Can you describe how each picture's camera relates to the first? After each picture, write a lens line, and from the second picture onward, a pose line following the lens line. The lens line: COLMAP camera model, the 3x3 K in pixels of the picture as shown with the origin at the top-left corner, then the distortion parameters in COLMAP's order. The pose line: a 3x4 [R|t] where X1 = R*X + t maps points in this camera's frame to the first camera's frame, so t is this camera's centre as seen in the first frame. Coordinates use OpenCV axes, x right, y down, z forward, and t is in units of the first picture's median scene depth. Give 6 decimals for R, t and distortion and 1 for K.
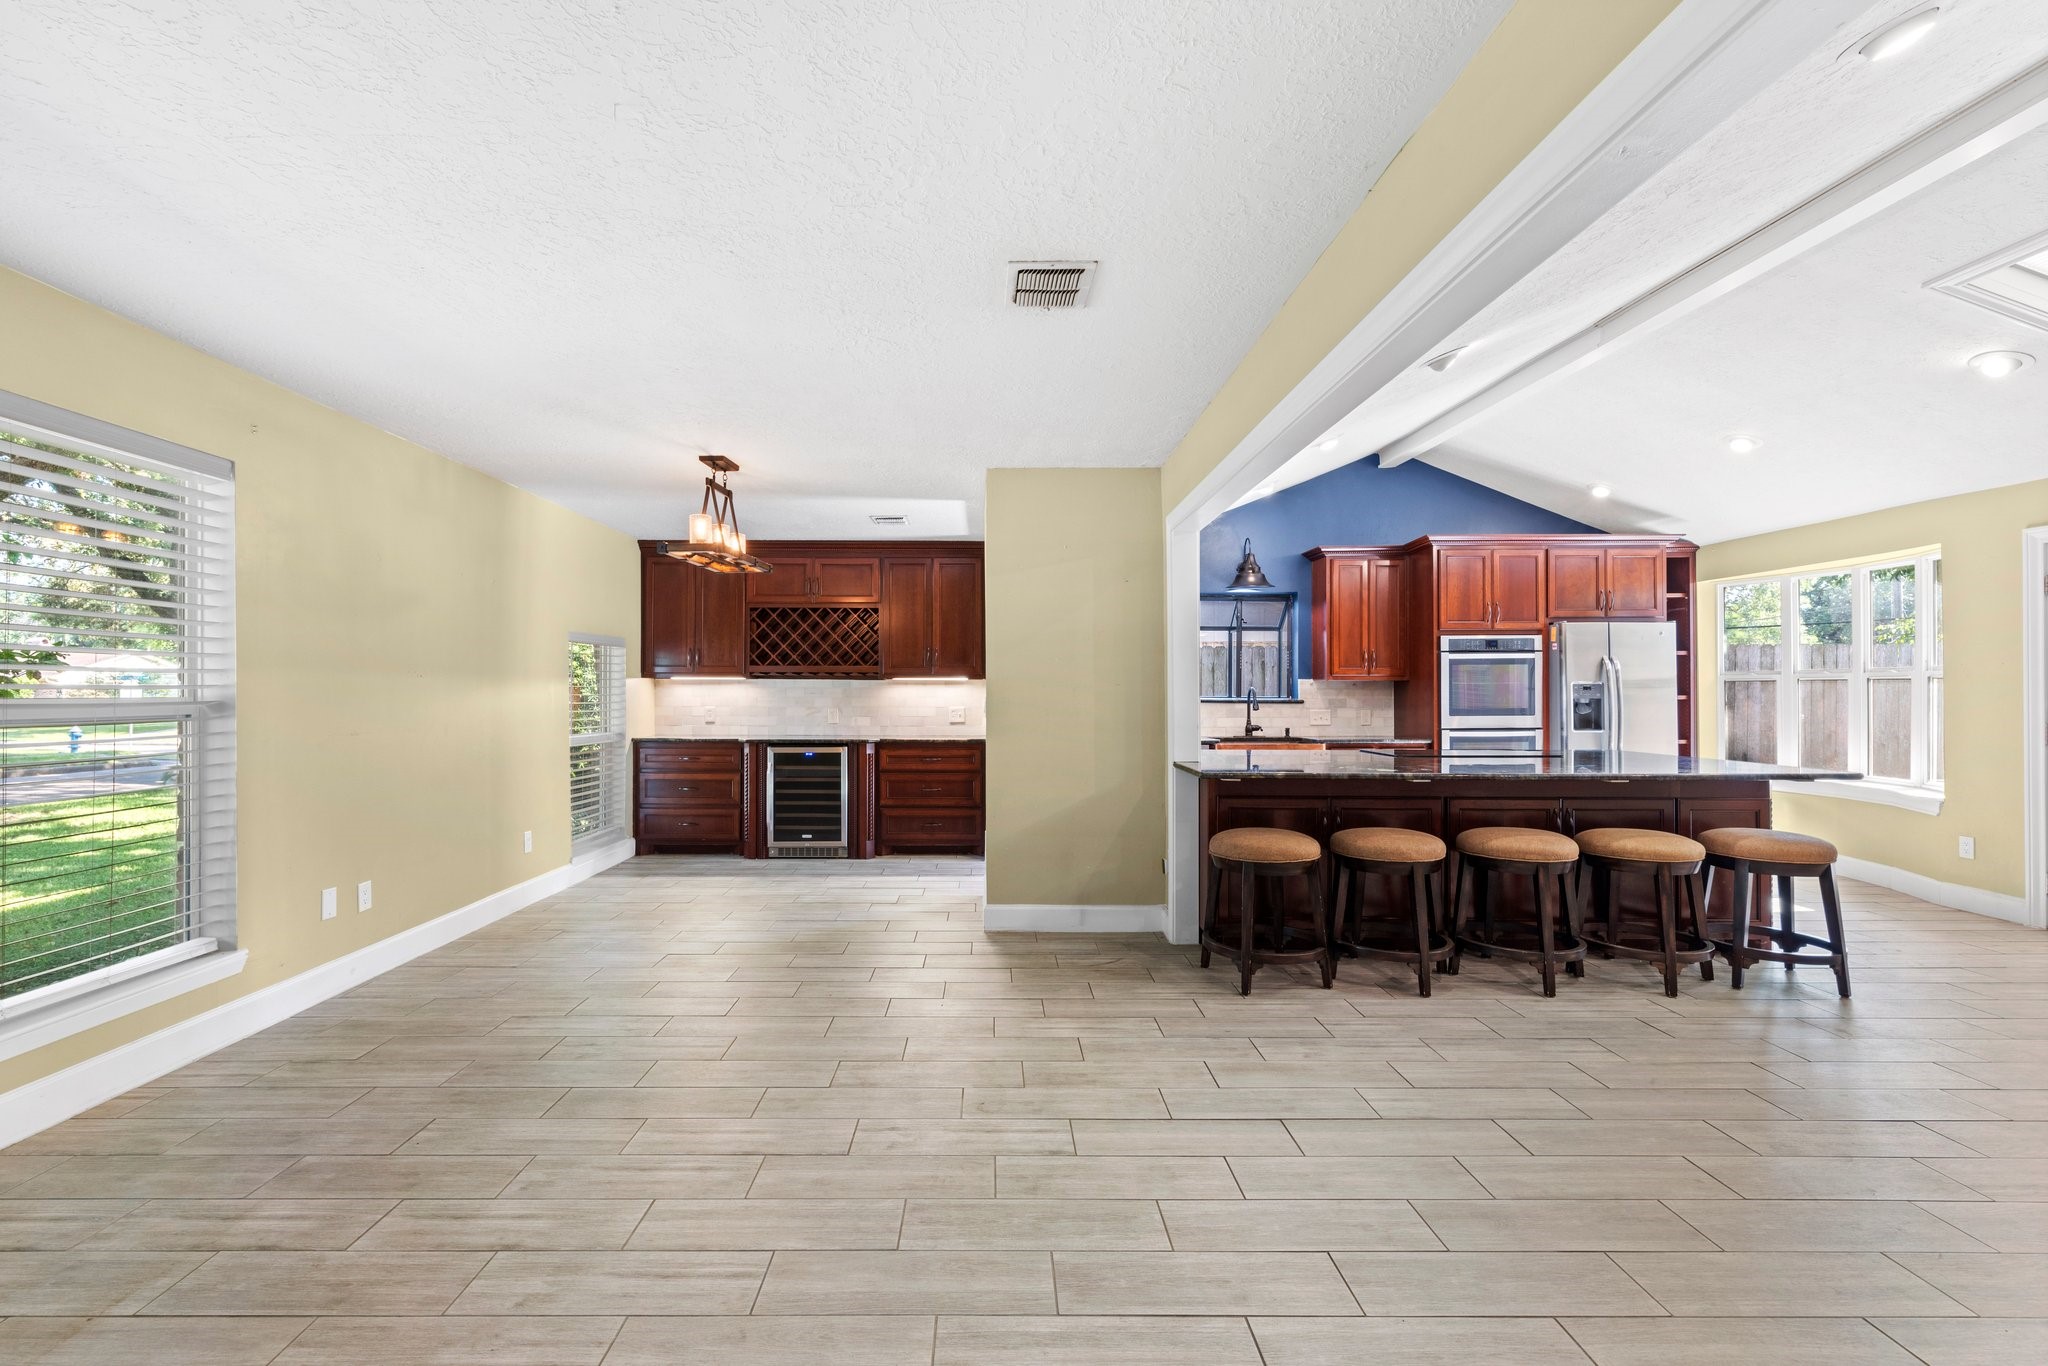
lens RADIAL K [[900.4, 0, 995.1], [0, 900.4, 688.3], [0, 0, 1]] dist [0.000116, -0.000045]
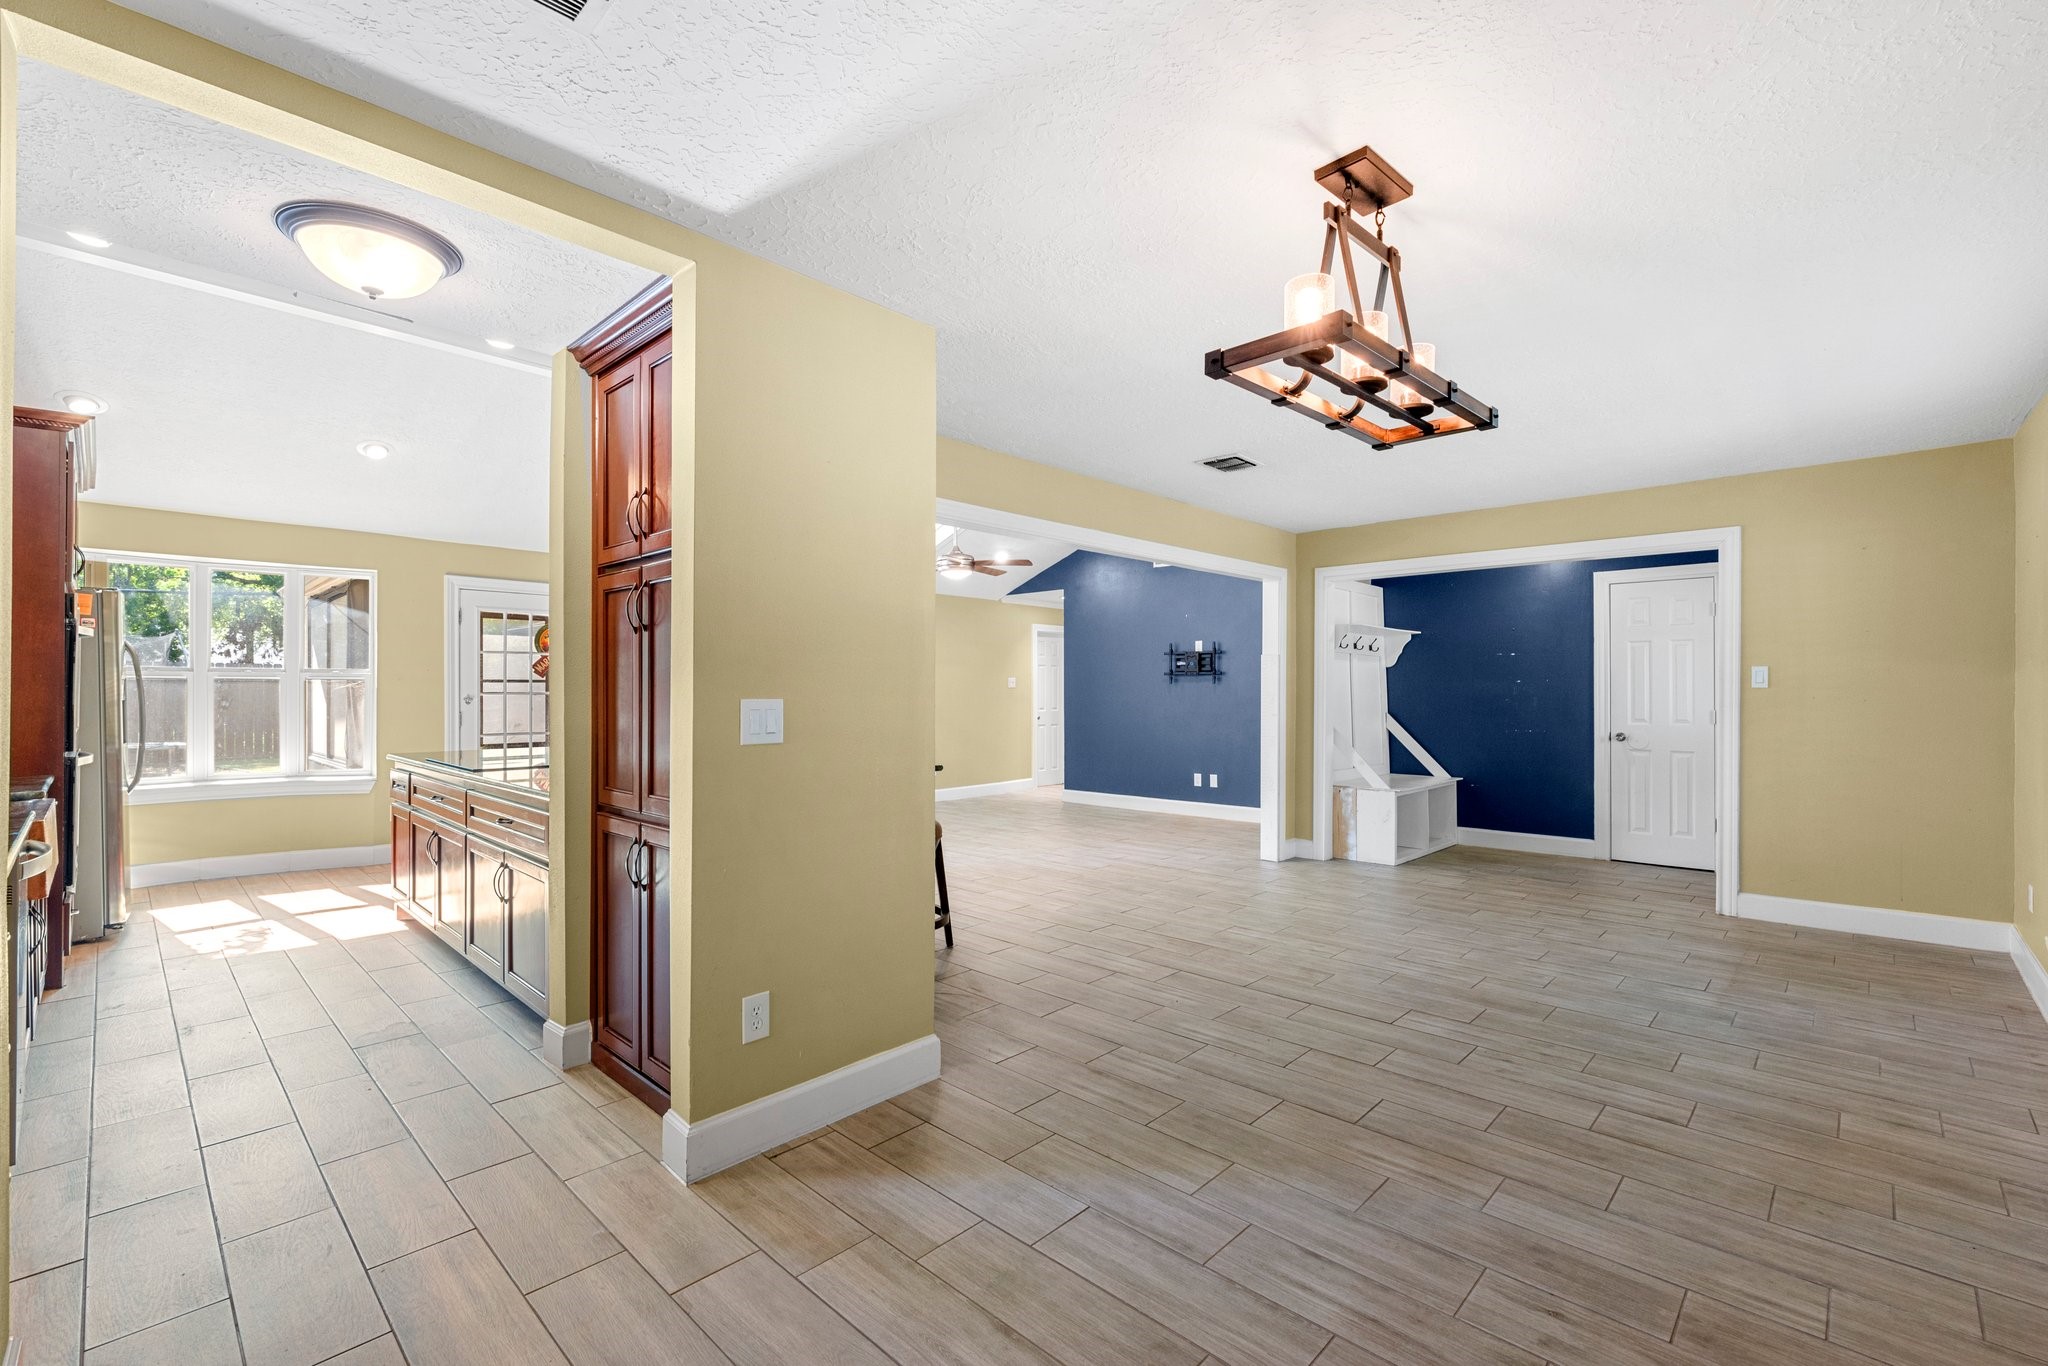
lens RADIAL K [[882.7, 0, 1032.3], [0, 882.7, 687.4], [0, 0, 1]] dist [-0.001483, 0.000060]
pose [[-0.720092, 0.004366, 0.693865, -0.381698], [-0.001919, 0.999964, -0.008284, 0.006344], [-0.693876, -0.007297, -0.720057, 1.109590]]
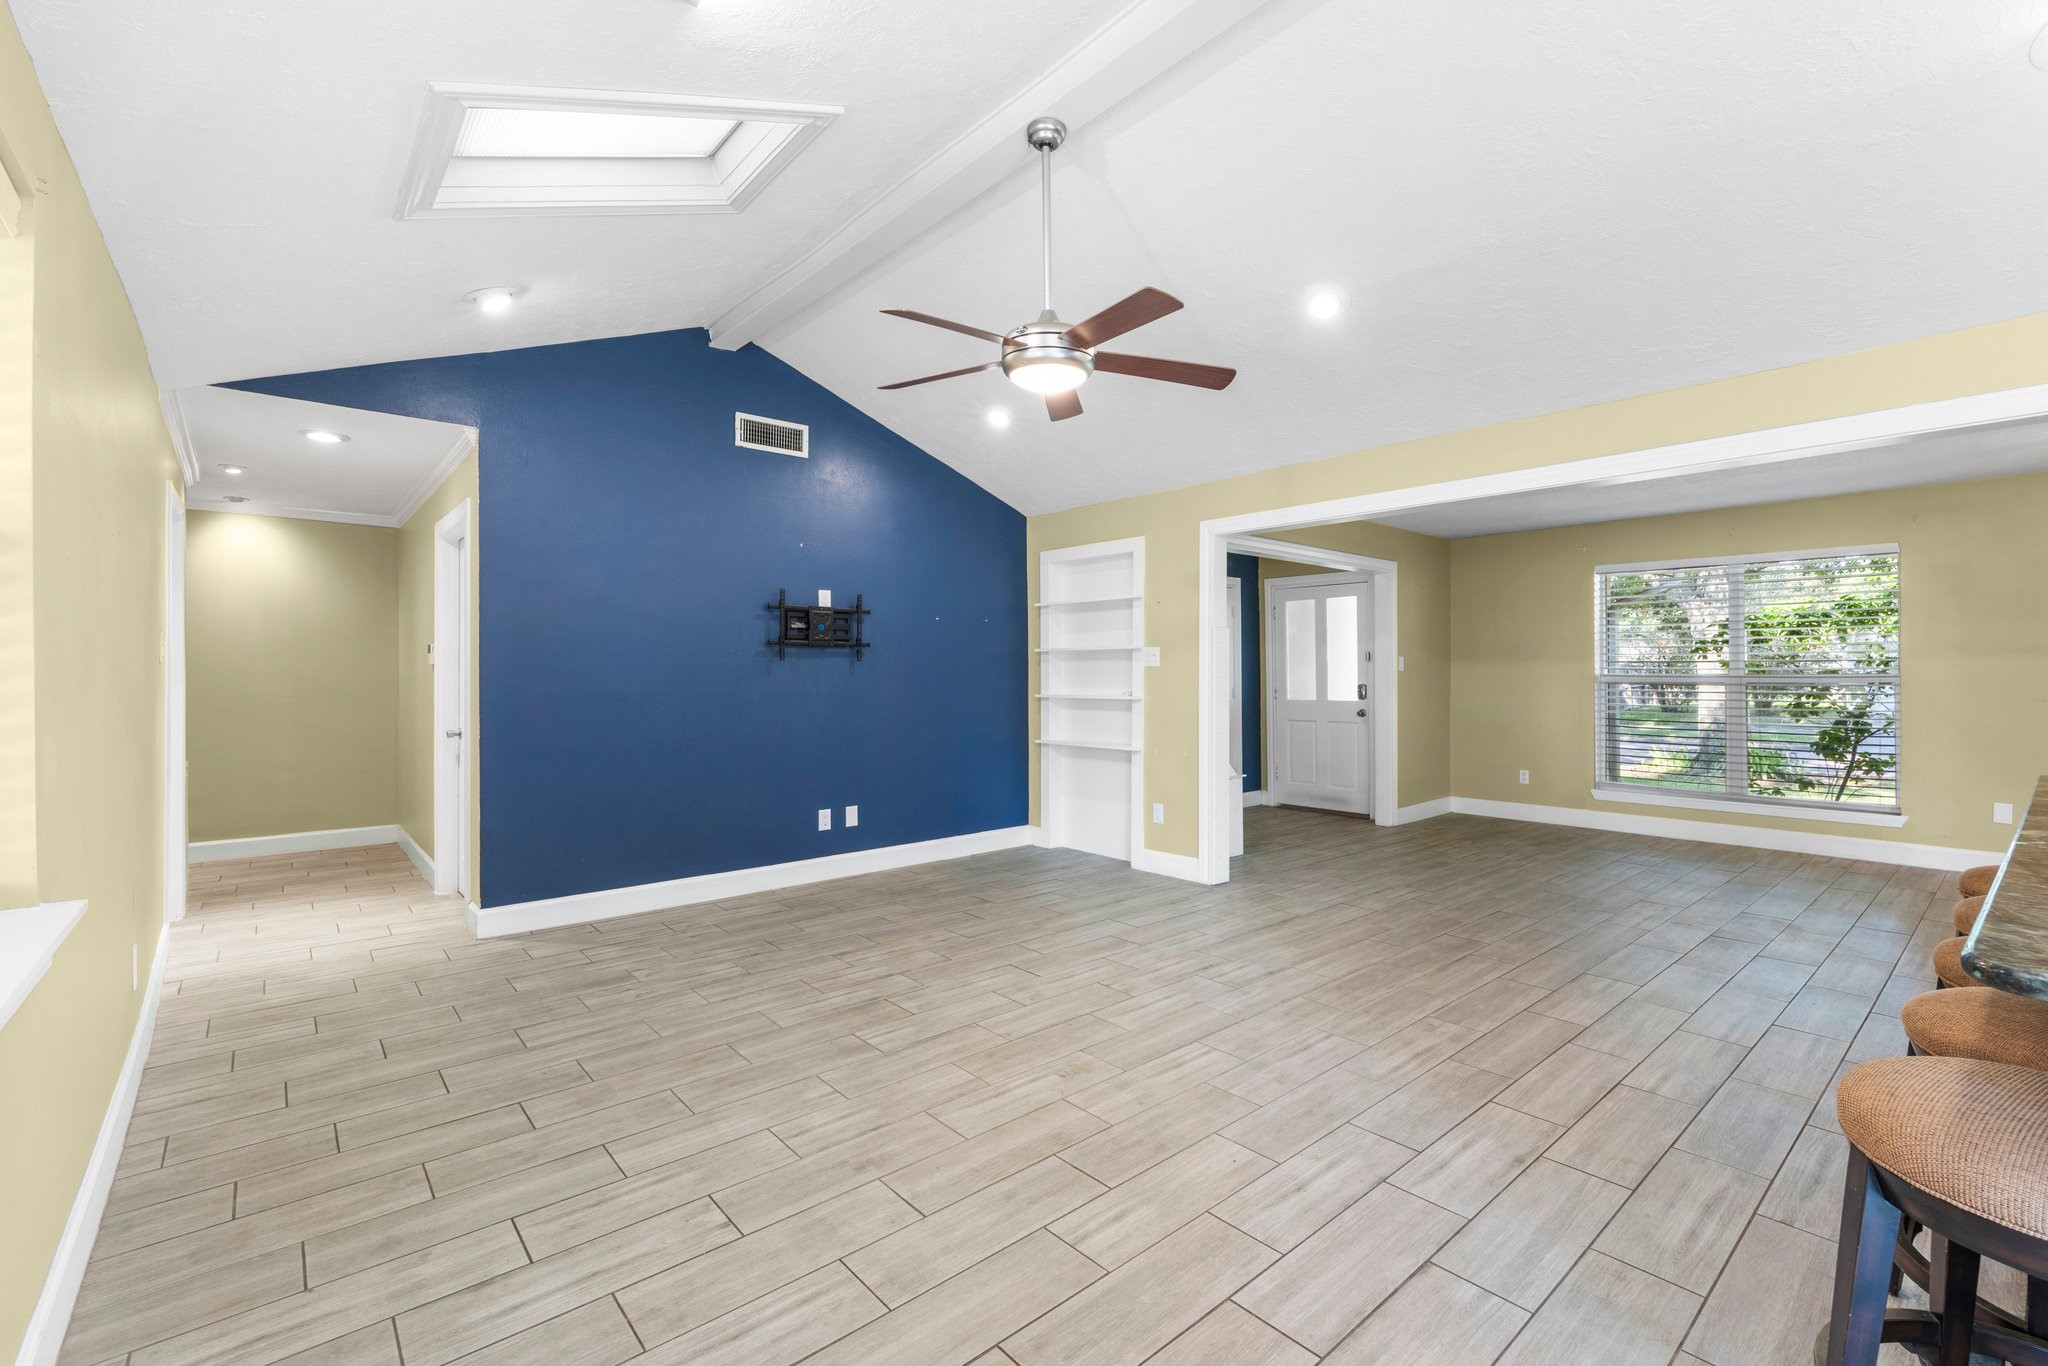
lens RADIAL K [[886.1, 0, 1040.5], [0, 886.1, 666.7], [0, 0, 1]] dist [-0.000211, -0.000346]
pose [[-0.756753, -0.004662, -0.653684, 0.882238], [0.004352, 0.999916, -0.012169, 0.005144], [0.653686, -0.012054, -0.756670, 0.670175]]
